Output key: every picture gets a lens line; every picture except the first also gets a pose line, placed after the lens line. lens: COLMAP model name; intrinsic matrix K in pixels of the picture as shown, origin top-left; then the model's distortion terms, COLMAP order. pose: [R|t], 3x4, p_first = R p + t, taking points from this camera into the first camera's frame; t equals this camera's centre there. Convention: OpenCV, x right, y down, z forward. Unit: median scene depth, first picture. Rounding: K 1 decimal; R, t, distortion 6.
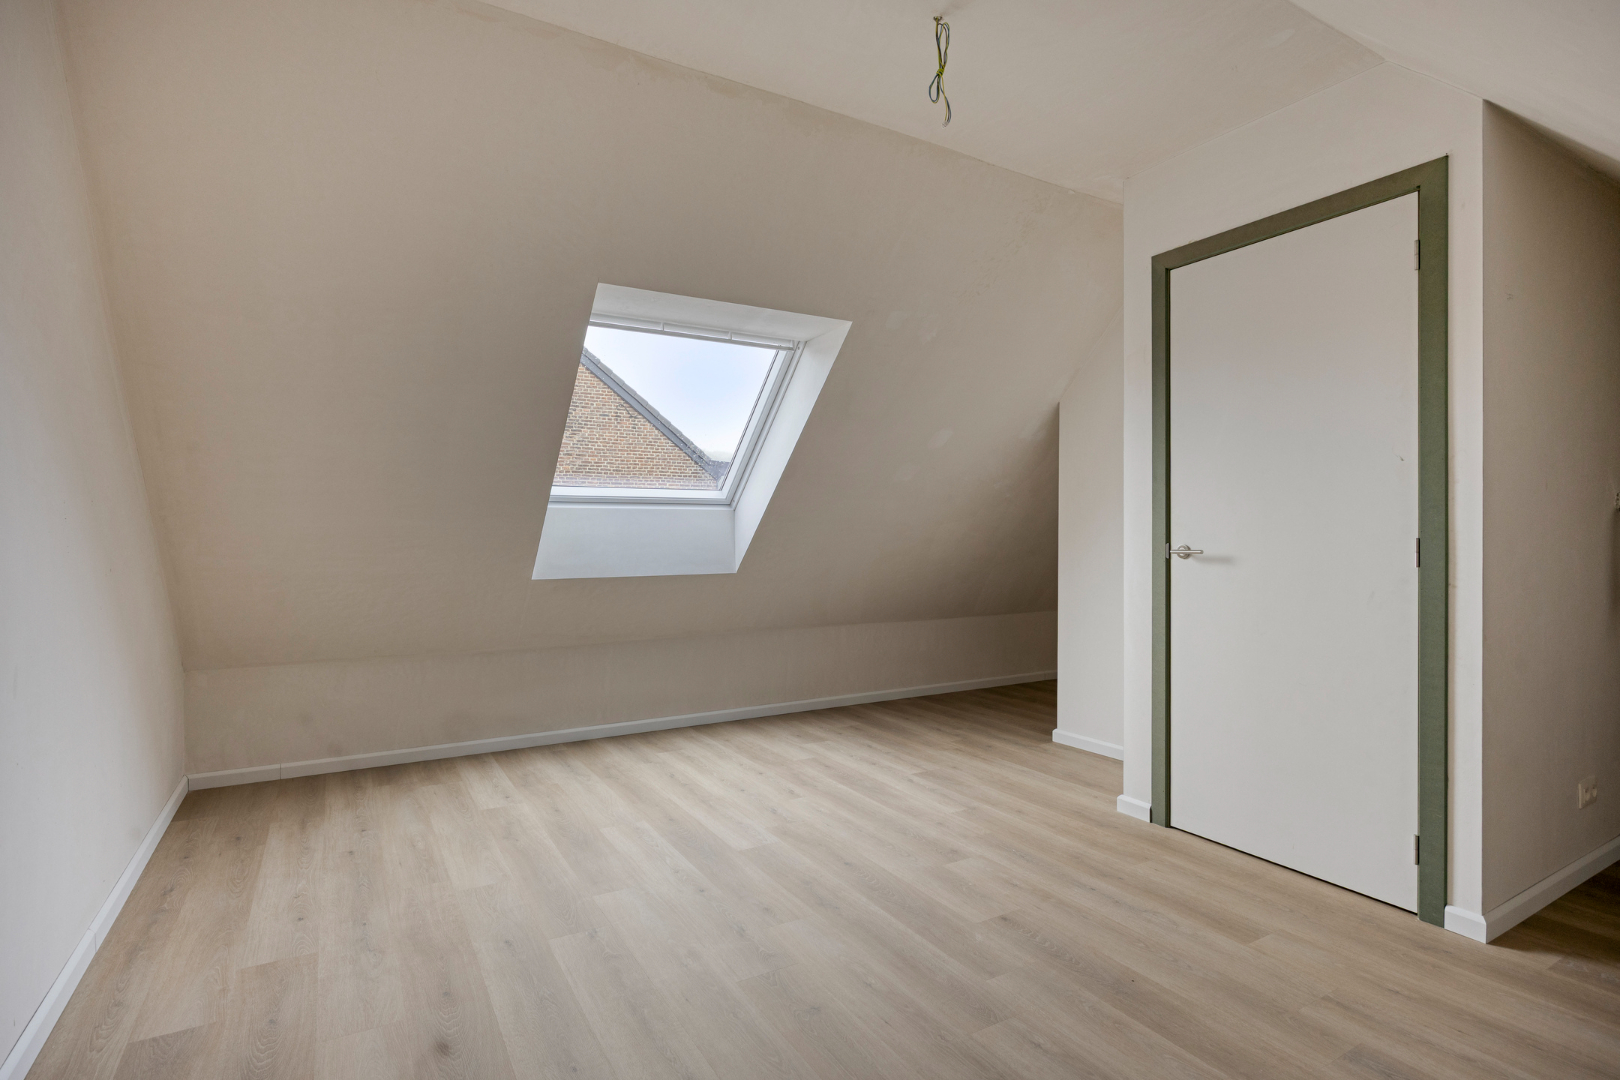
lens RADIAL K [[803.4, 0, 815.4], [0, 803.4, 536.9], [0, 0, 1]] dist [-0.008433, 0.000778]
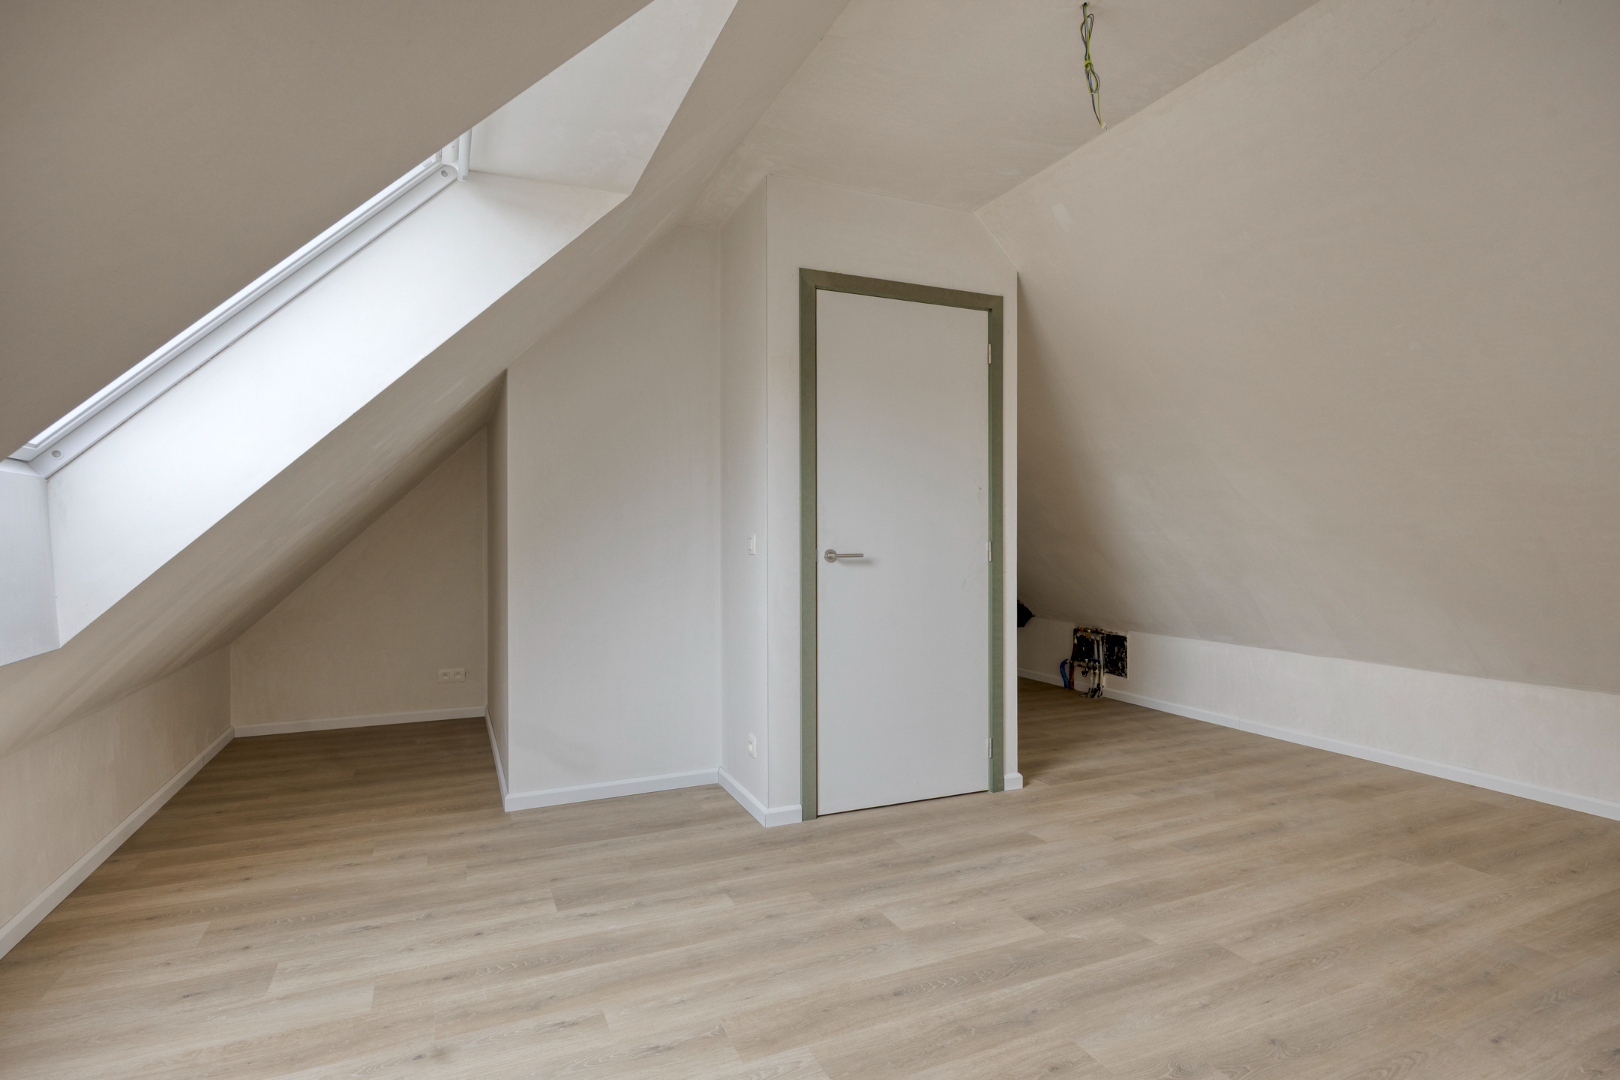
lens RADIAL K [[817.8, 0, 810.0], [0, 817.8, 540.0], [0, 0, 1]] dist [-0.008249, 0.000136]
pose [[0.114022, -0.002668, 0.993475, -0.627541], [0.007251, 0.999972, 0.001853, -0.004441], [-0.993452, 0.006992, 0.114039, 0.887179]]
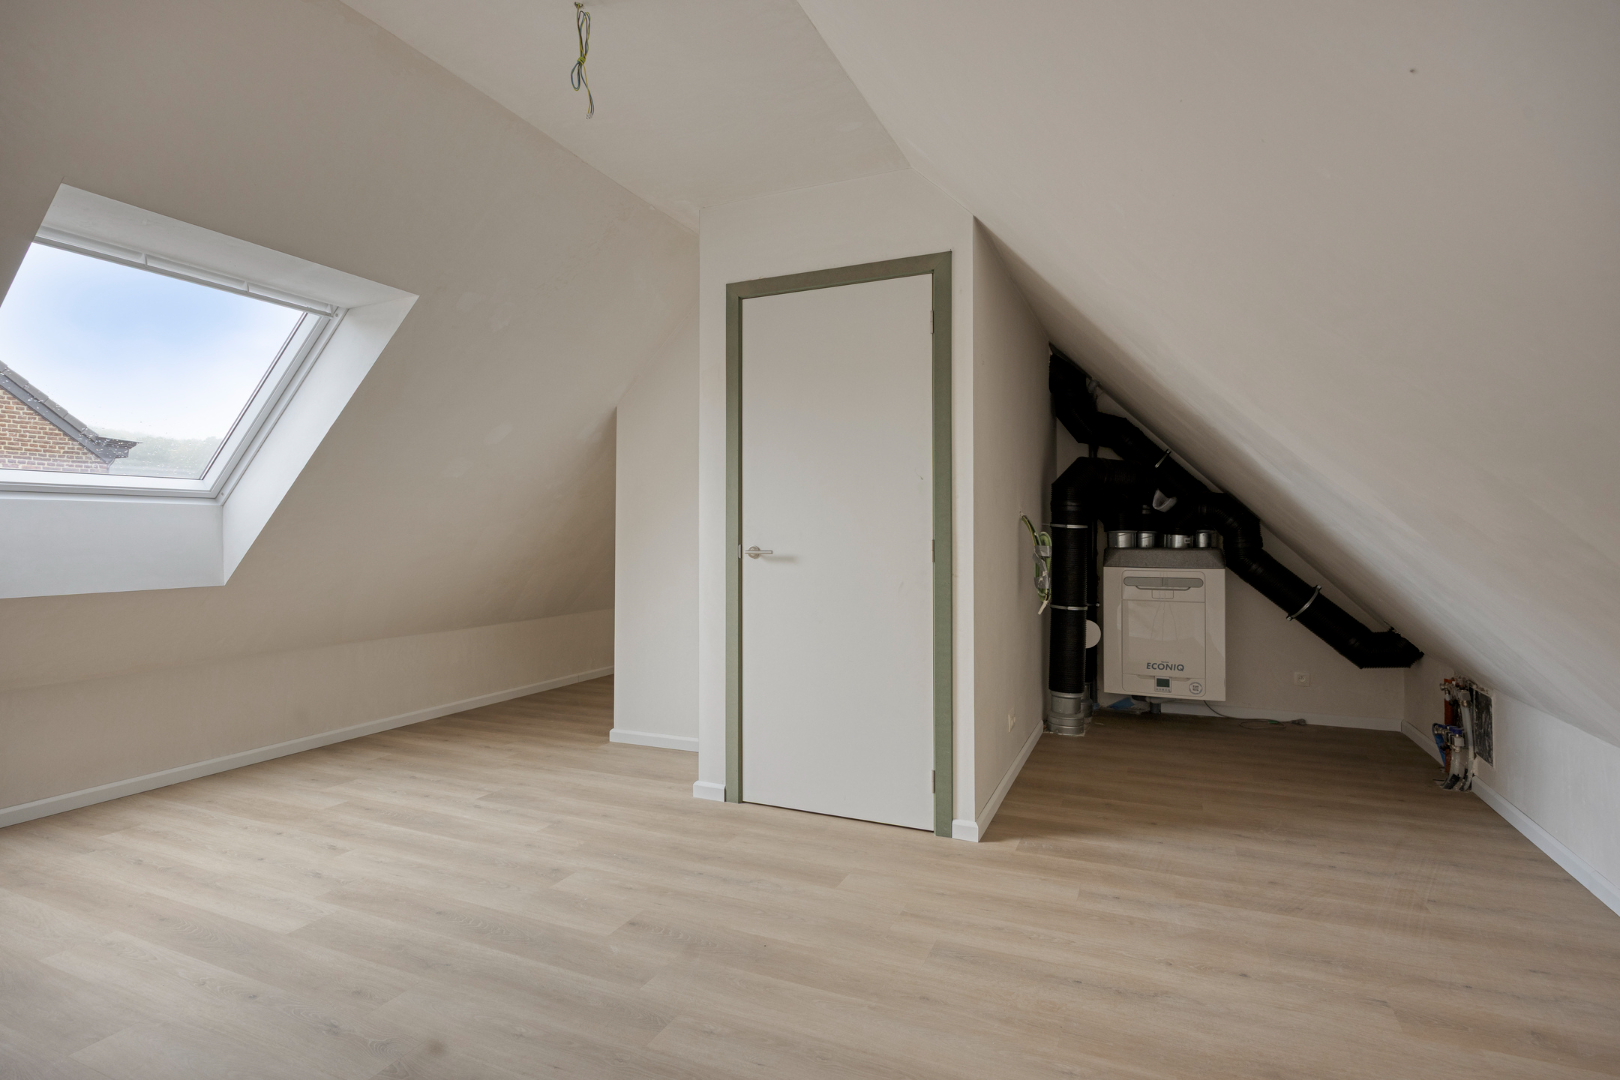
lens RADIAL K [[804.2, 0, 805.7], [0, 804.2, 523.1], [0, 0, 1]] dist [-0.010662, 0.001634]
pose [[0.814358, 0.008675, 0.580299, -0.130761], [0.001739, 0.999847, -0.017386, -0.002290], [-0.580361, 0.015167, 0.814218, 0.044436]]
